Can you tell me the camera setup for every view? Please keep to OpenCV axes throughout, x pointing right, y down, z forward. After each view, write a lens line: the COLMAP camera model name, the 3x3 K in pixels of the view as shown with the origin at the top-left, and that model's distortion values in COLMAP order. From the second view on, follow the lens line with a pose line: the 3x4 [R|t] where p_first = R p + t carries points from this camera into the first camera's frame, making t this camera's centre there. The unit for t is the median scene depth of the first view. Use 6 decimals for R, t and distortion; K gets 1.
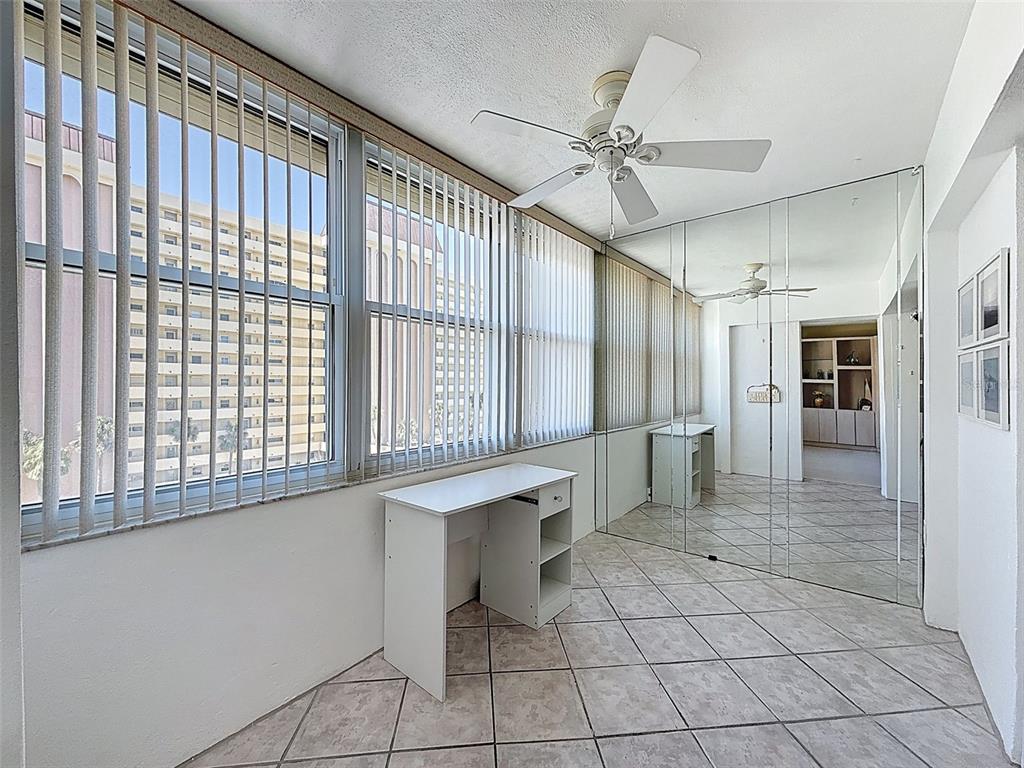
lens RADIAL K [[409.9, 0, 513.7], [0, 409.9, 384.1], [0, 0, 1]] dist [-0.001465, -0.000192]
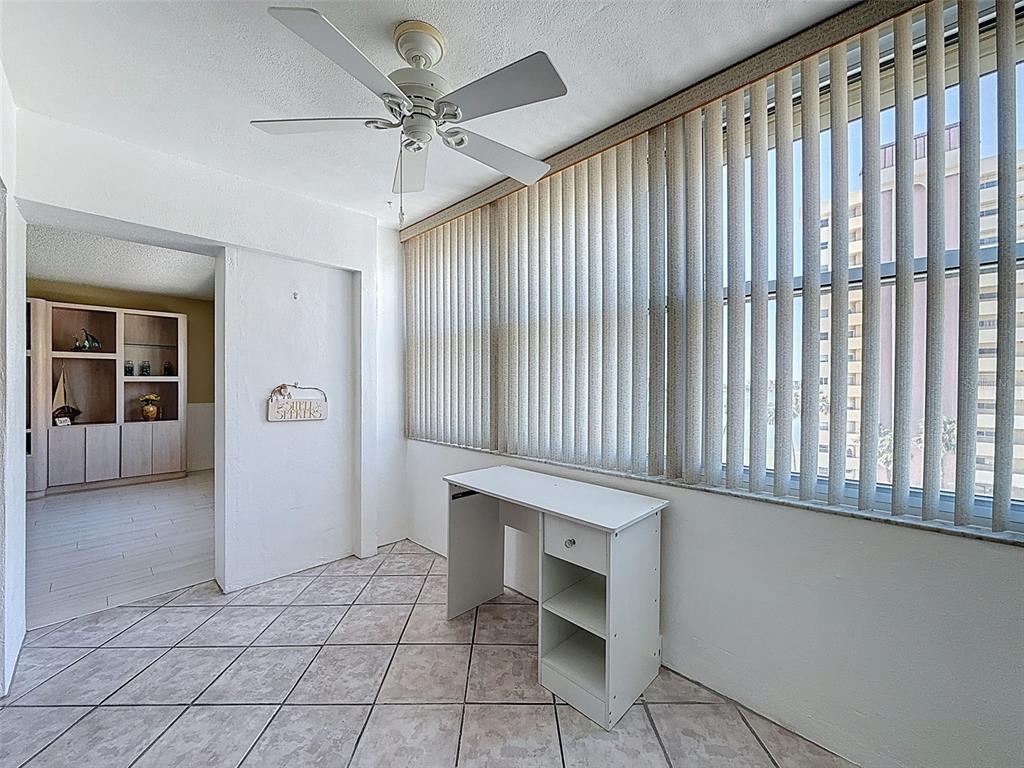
lens RADIAL K [[409.9, 0, 513.7], [0, 409.9, 384.1], [0, 0, 1]] dist [-0.001465, -0.000192]
pose [[-0.086471, -0.000259, -0.996254, 0.235207], [0.002437, 0.999997, -0.000471, 0.001164], [0.996251, -0.002469, -0.086470, 0.274640]]
